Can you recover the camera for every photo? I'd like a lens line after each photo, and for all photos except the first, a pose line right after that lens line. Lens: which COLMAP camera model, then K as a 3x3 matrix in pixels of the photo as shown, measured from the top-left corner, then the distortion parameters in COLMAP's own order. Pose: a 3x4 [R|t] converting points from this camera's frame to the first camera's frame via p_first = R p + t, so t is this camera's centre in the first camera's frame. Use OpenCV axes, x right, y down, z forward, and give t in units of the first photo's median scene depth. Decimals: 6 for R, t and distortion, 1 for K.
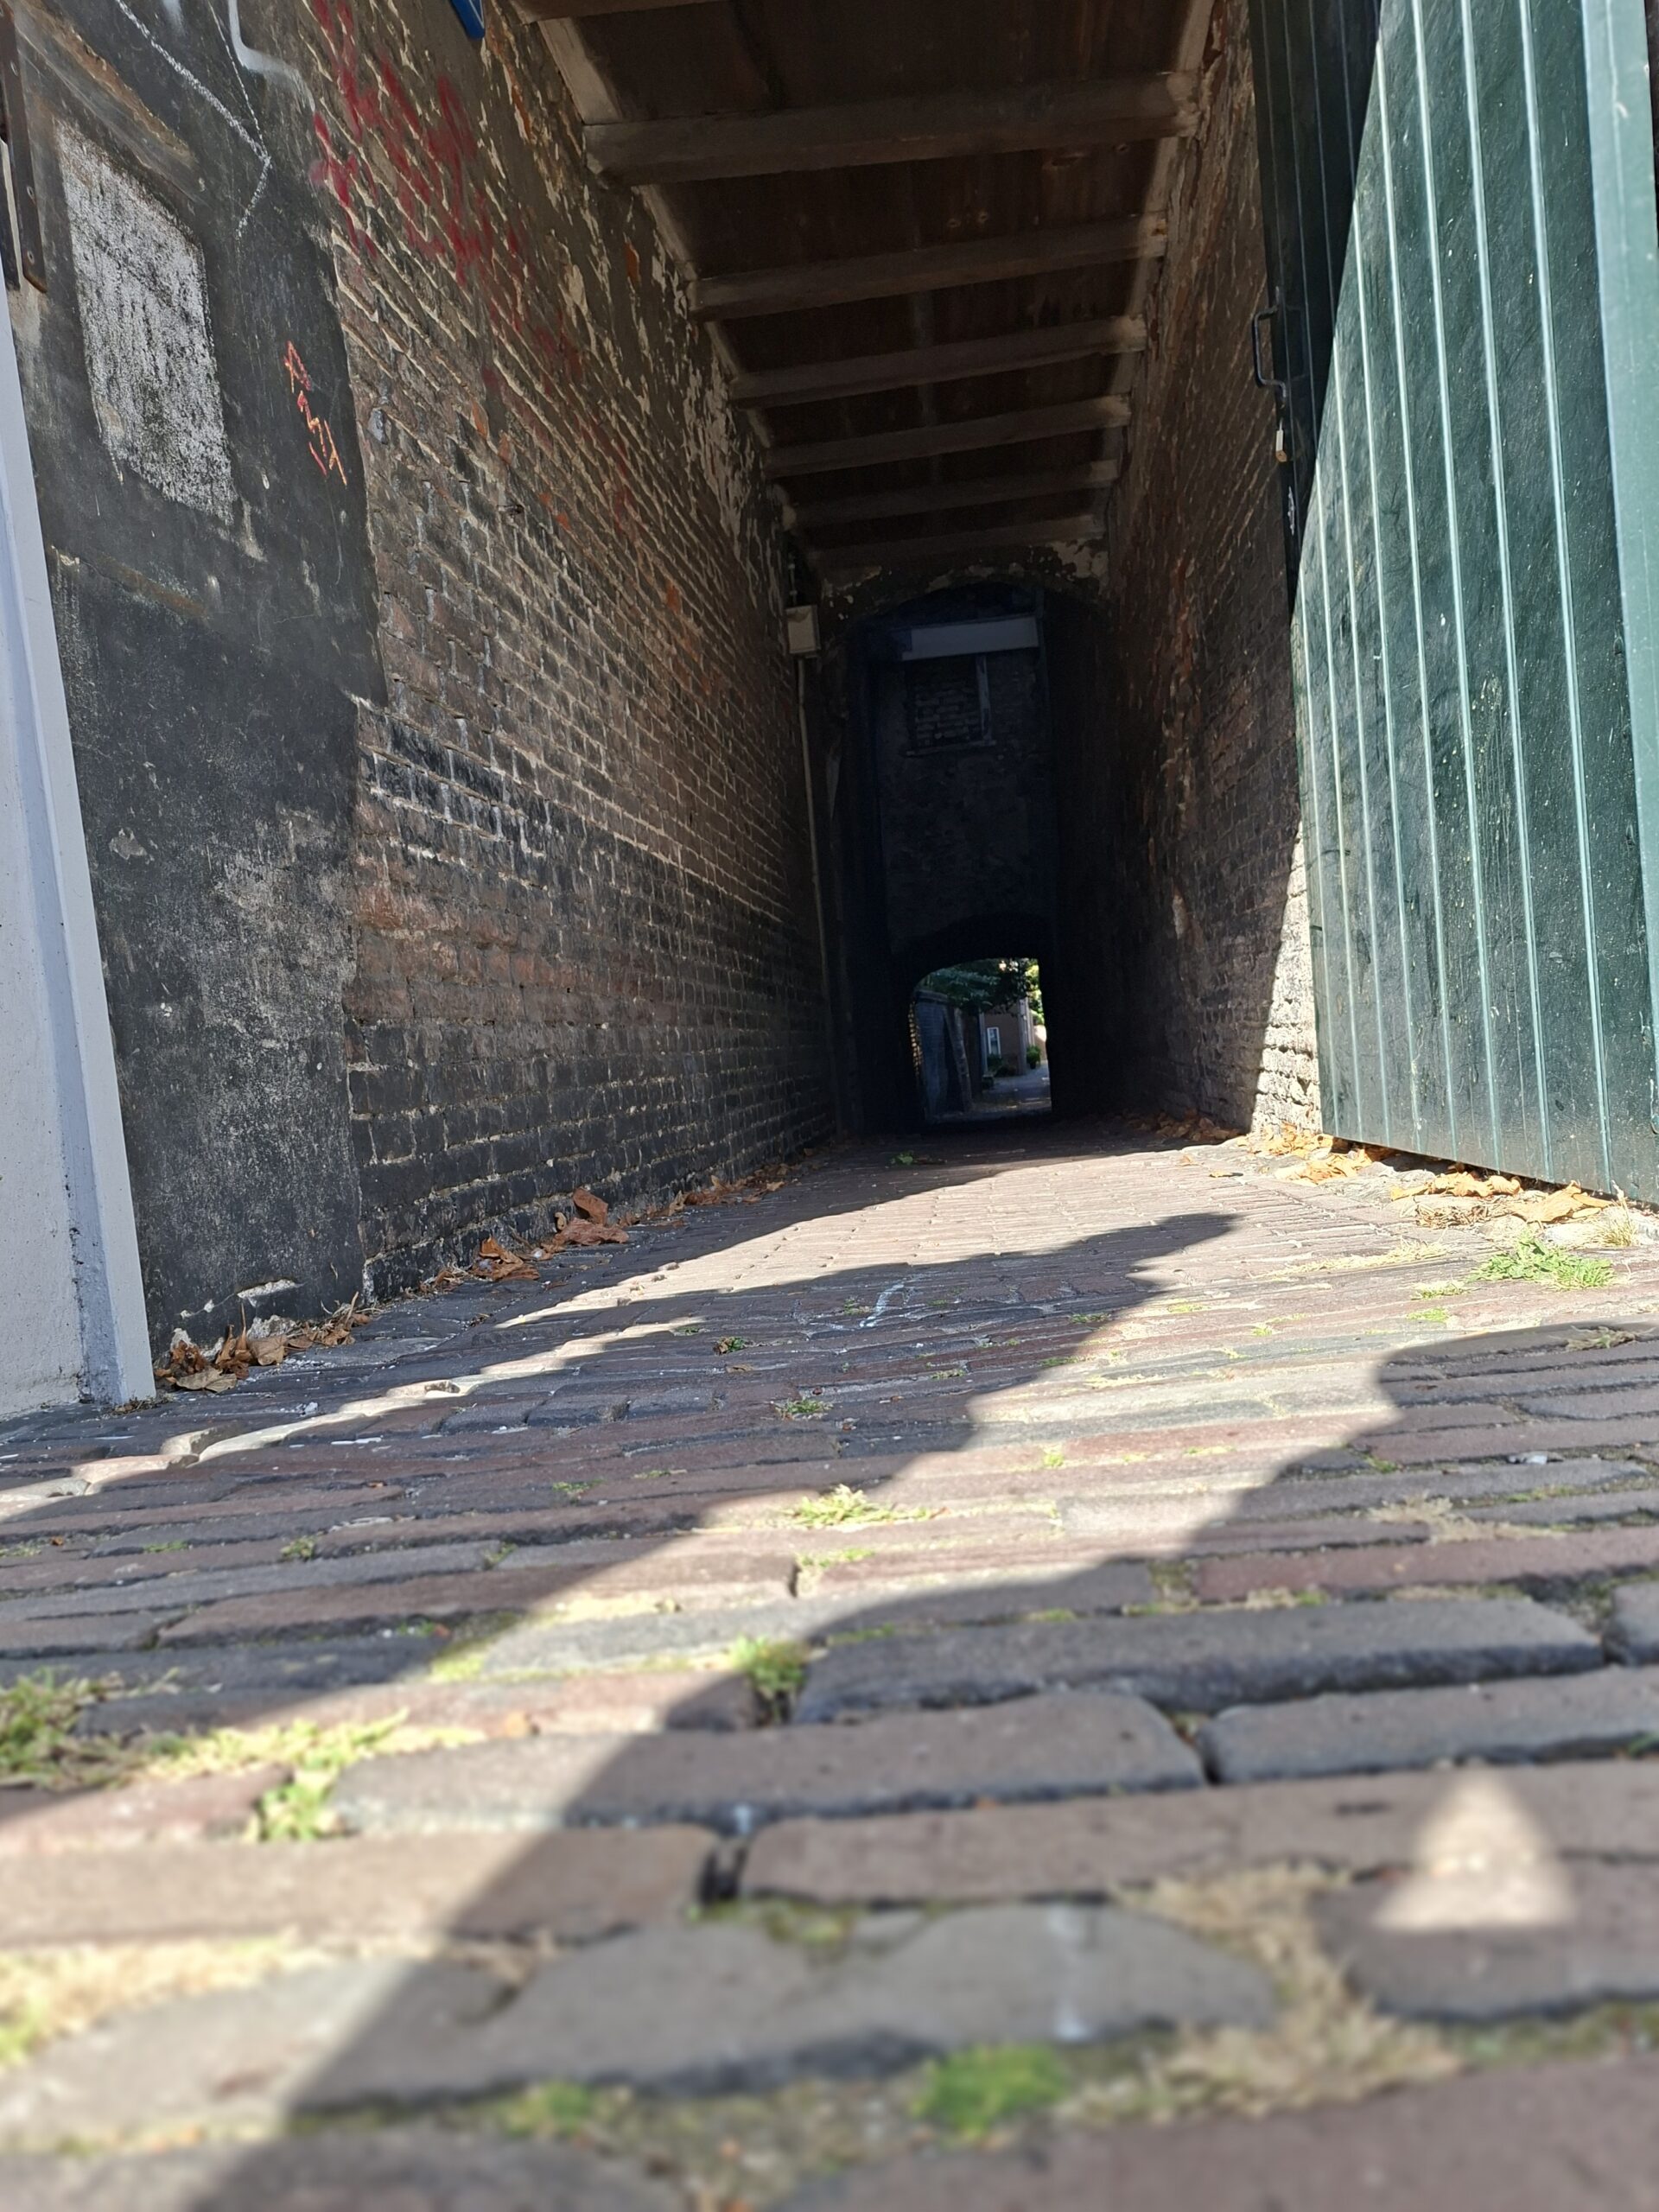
lens RADIAL K [[1486.3, 0, 854.8], [0, 1486.3, 1119.0], [0, 0, 1]] dist [0.080965, -0.122074]
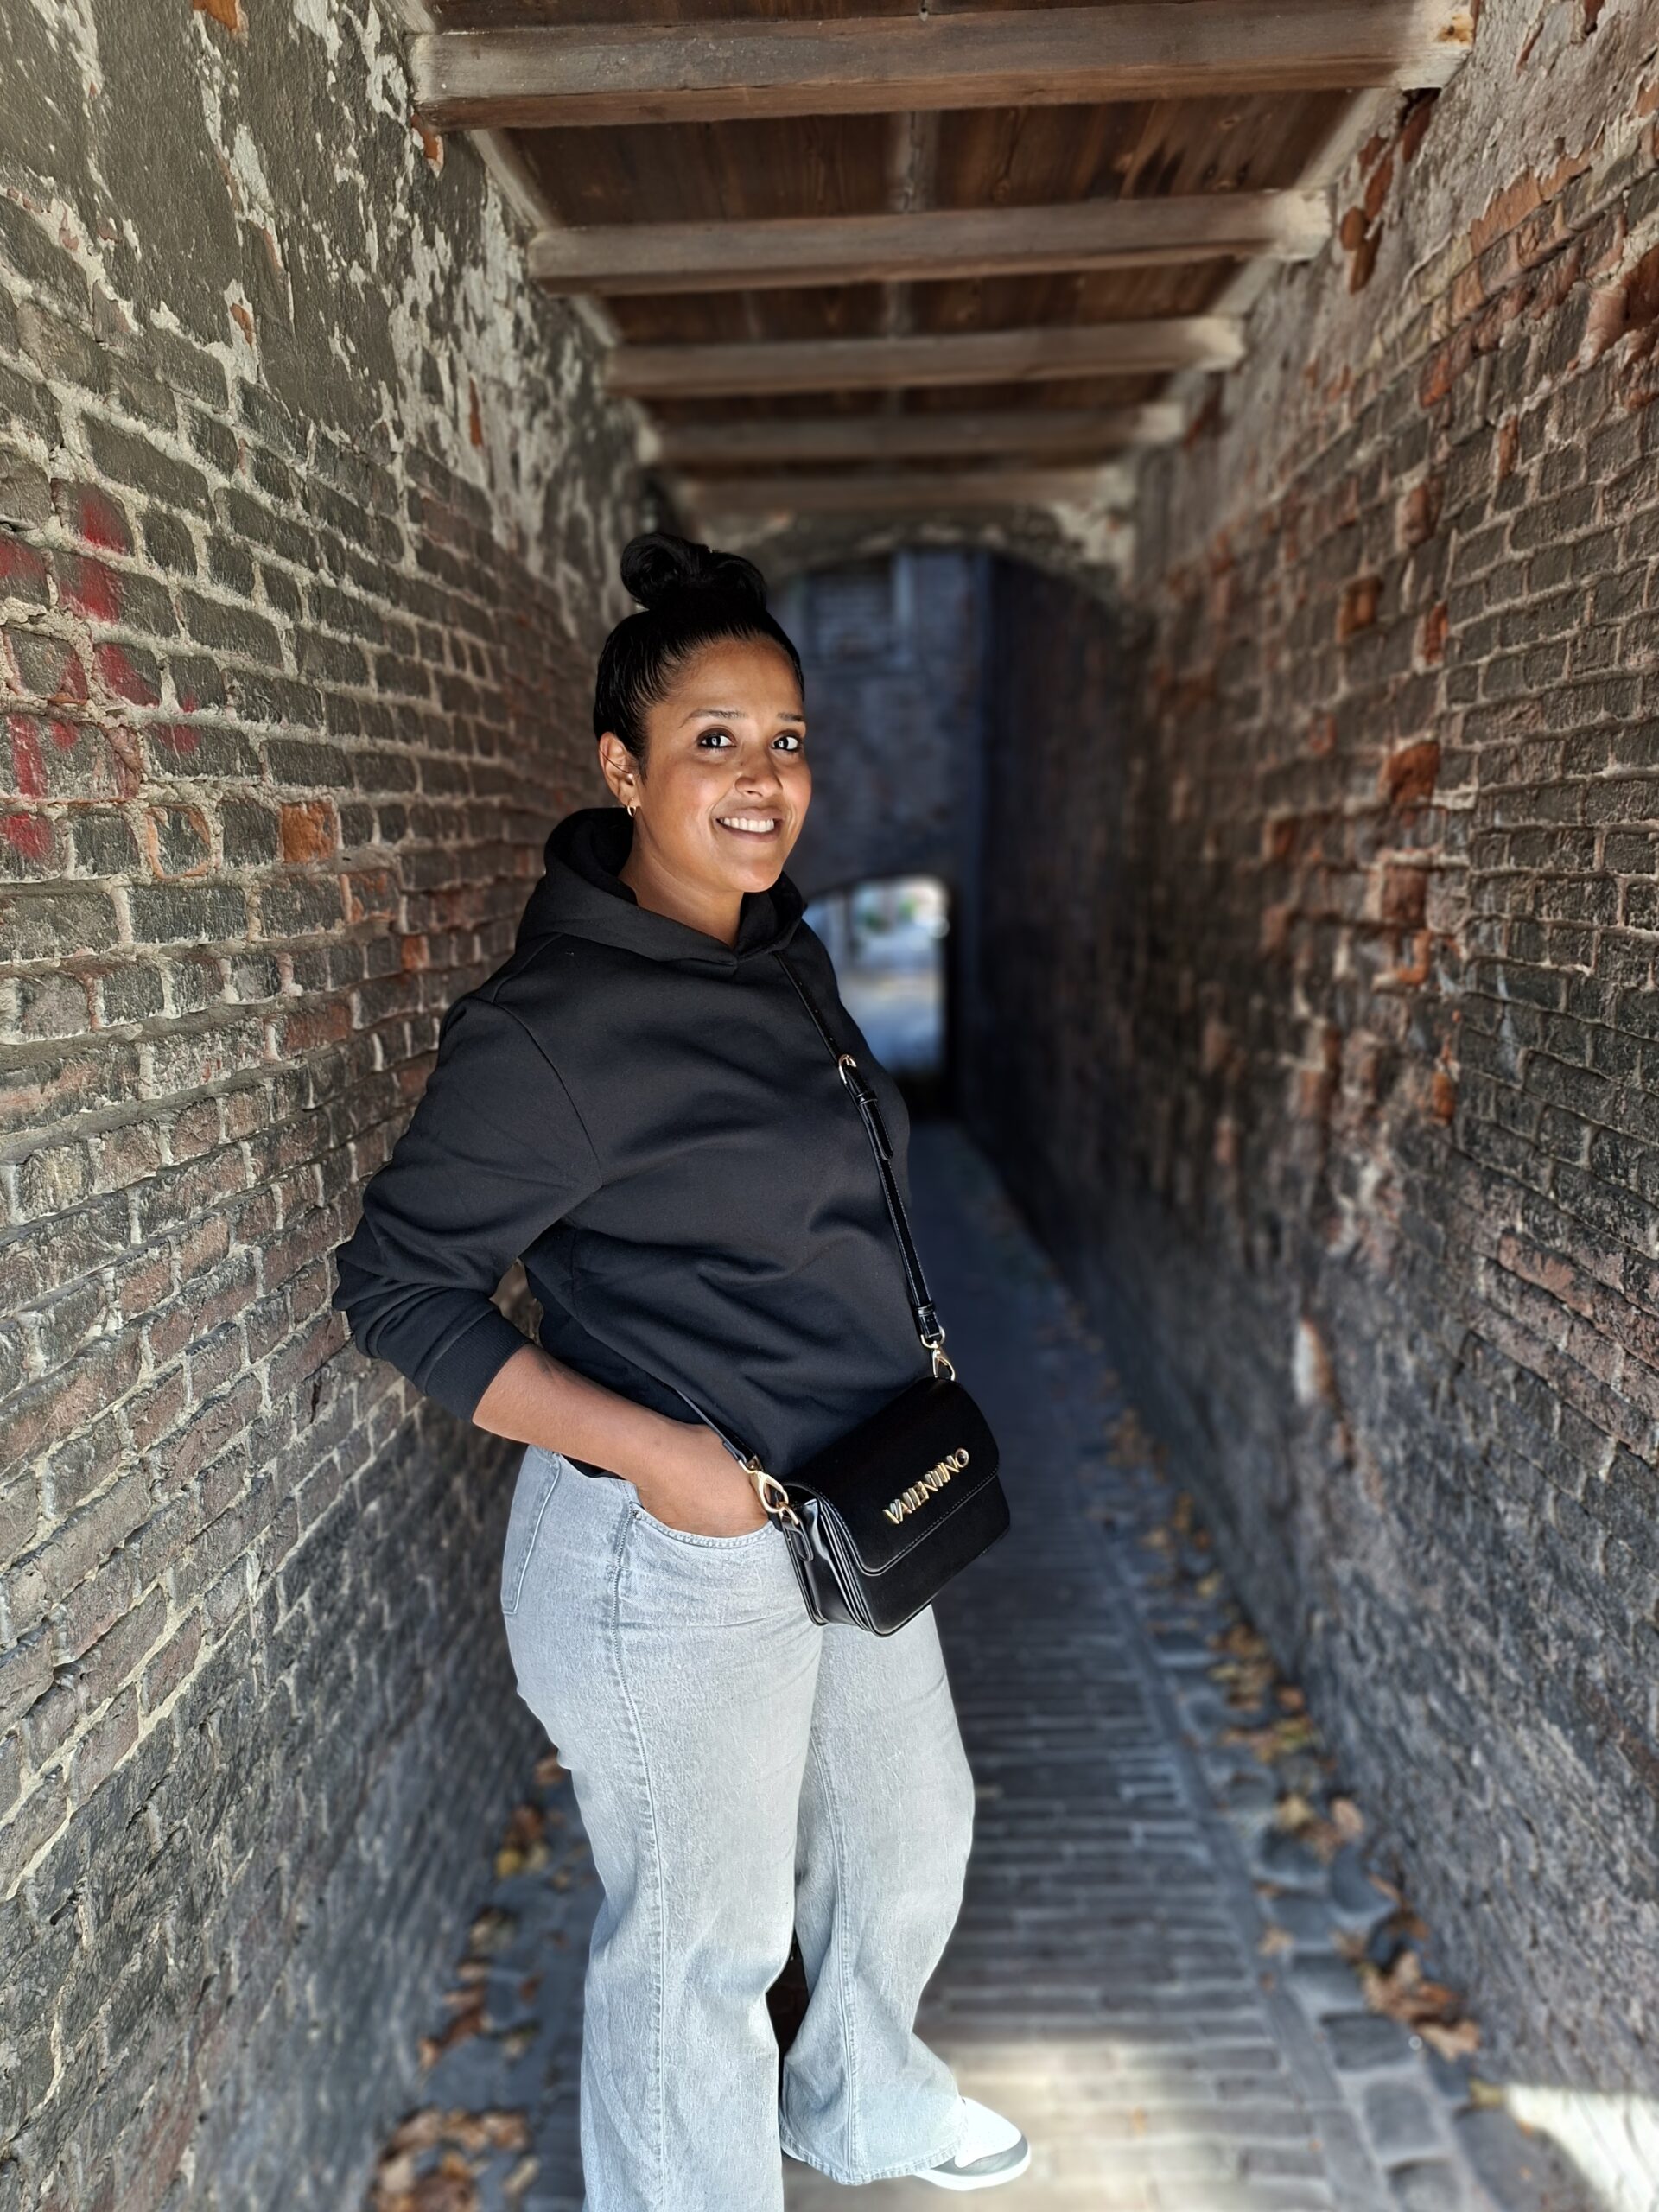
lens RADIAL K [[1518.2, 0, 829.5], [0, 1518.2, 1106.0], [0, 0, 1]] dist [0.048591, -0.060896]
pose [[0.995225, 0.057926, 0.078563, -0.004818], [-0.065760, 0.992701, 0.101101, -0.265866], [-0.072133, -0.105784, 0.991769, 0.457792]]
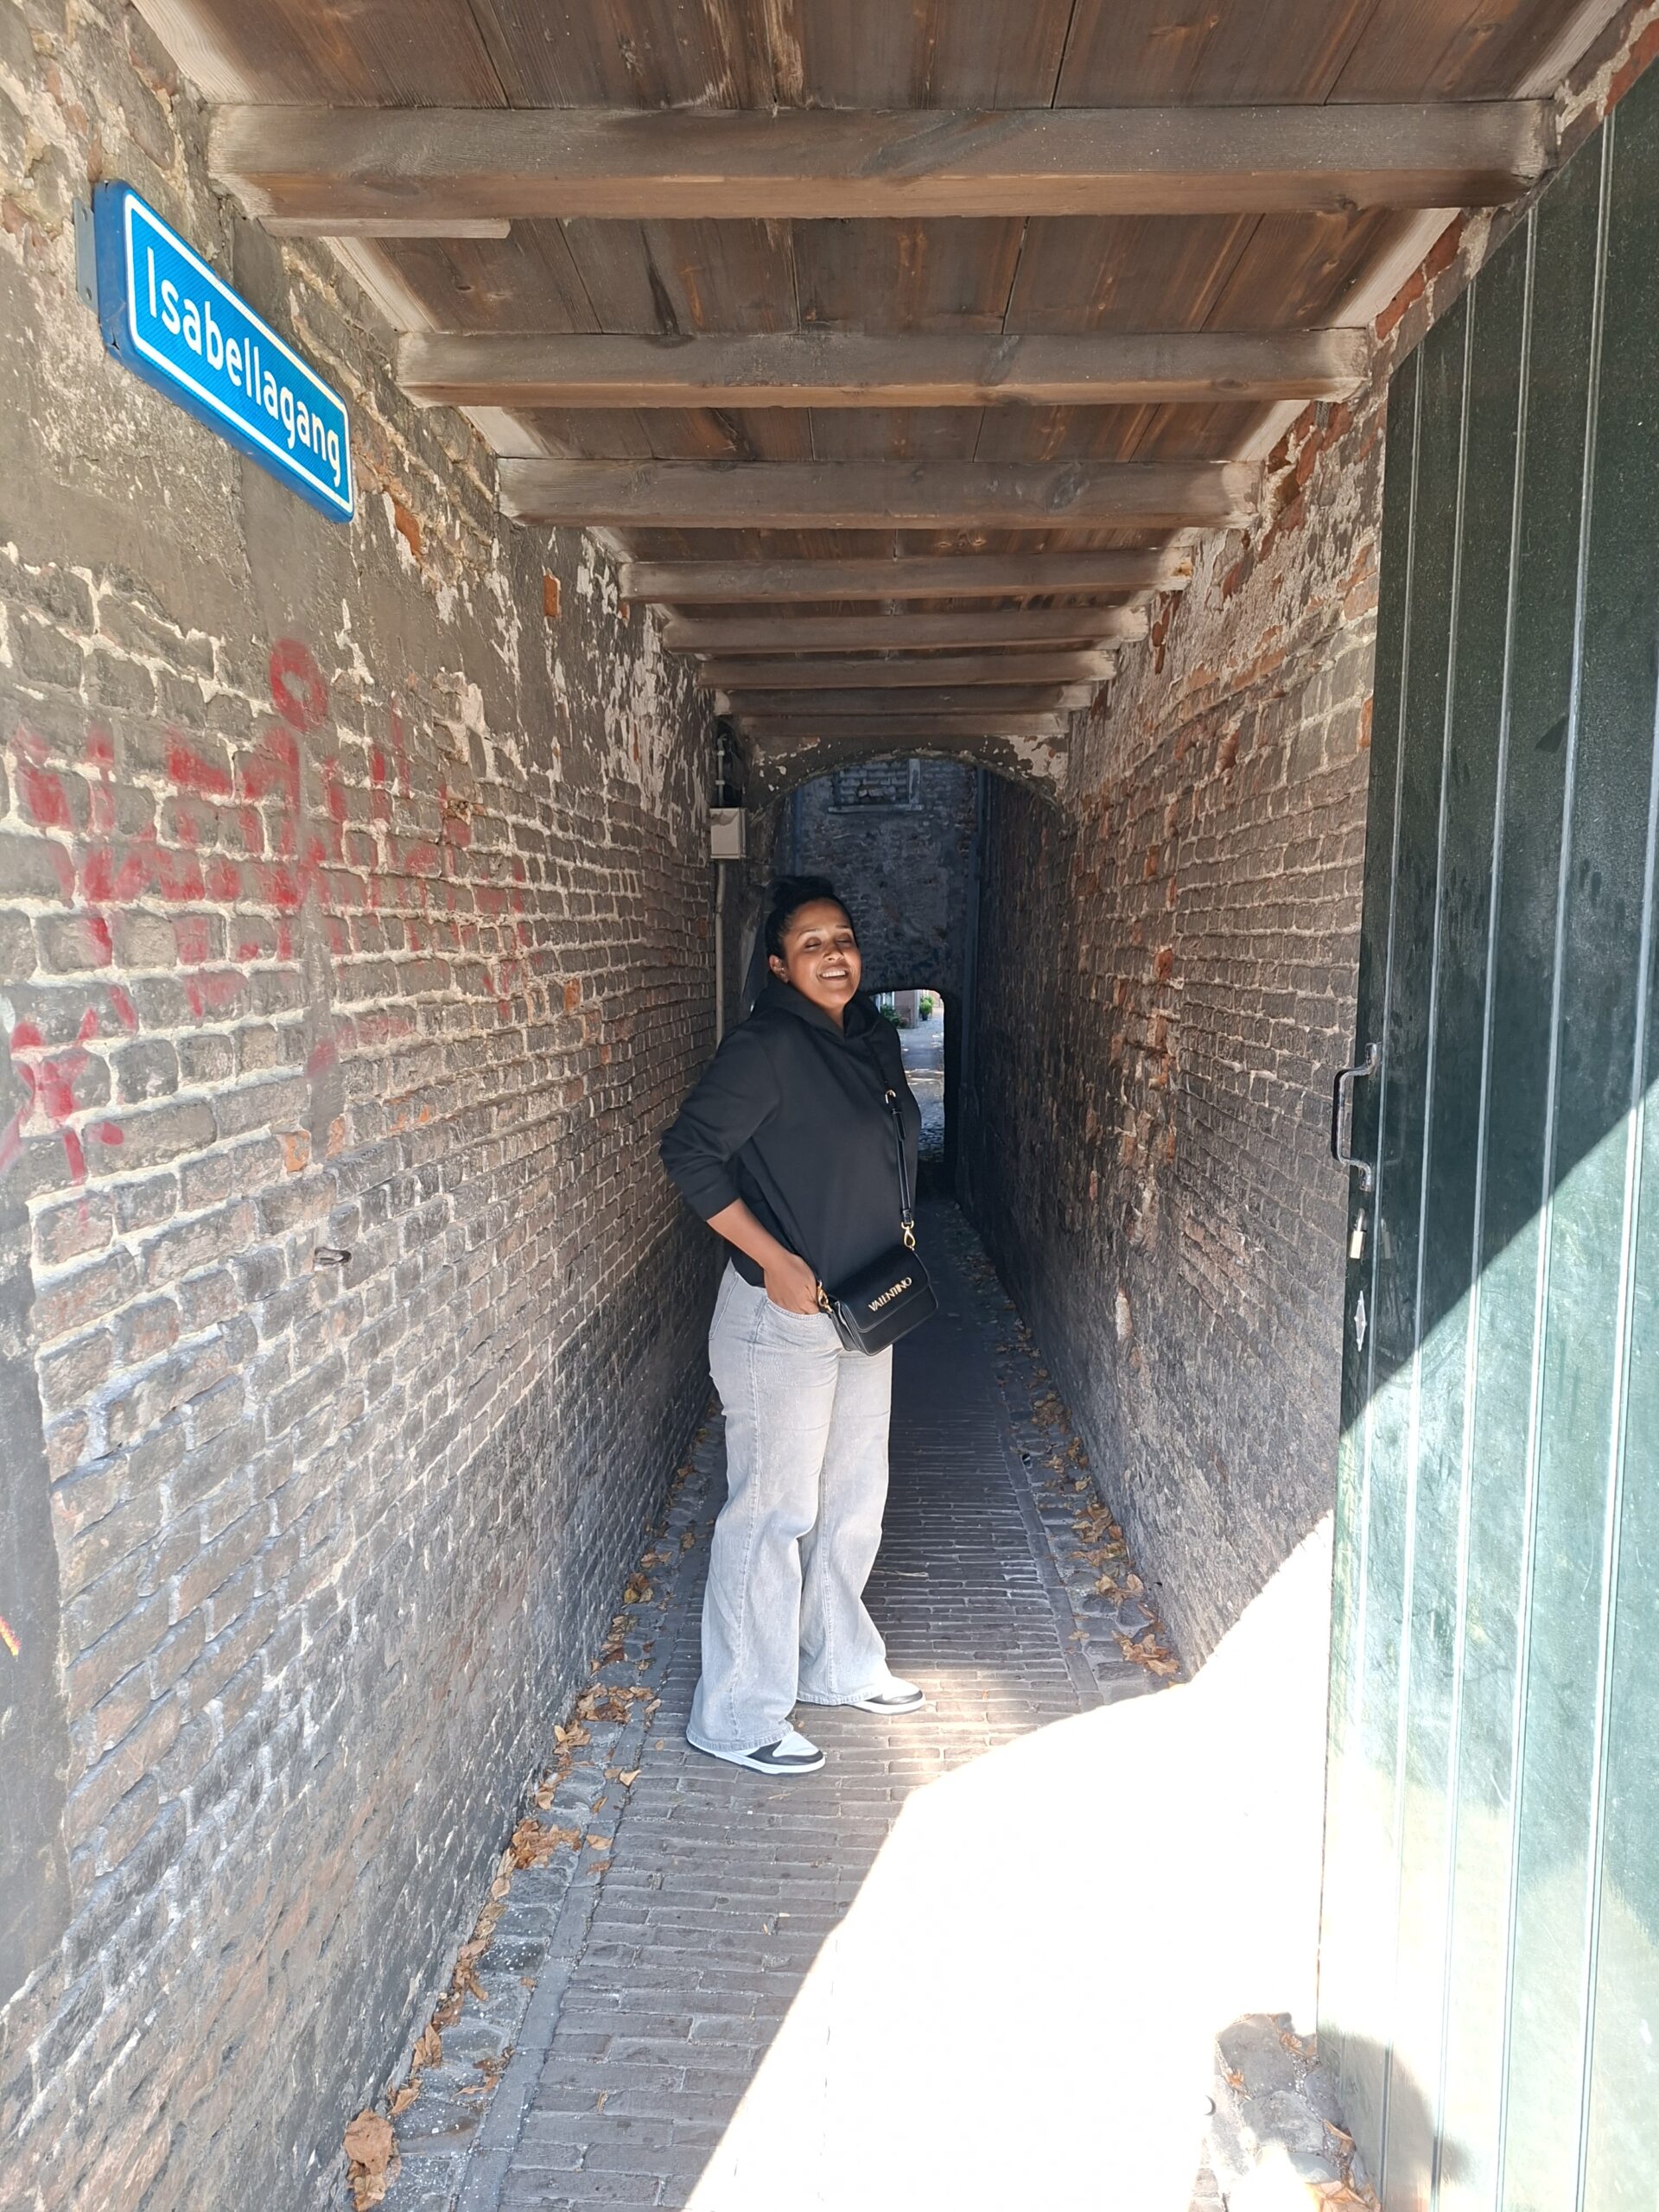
lens RADIAL K [[1486.3, 0, 854.8], [0, 1486.3, 1119.0], [0, 0, 1]] dist [0.080965, -0.122074]
pose [[0.993259, 0.084131, 0.079744, -0.020714], [-0.088206, 0.994895, 0.049027, -0.273231], [-0.075212, -0.055730, 0.995609, 0.132061]]
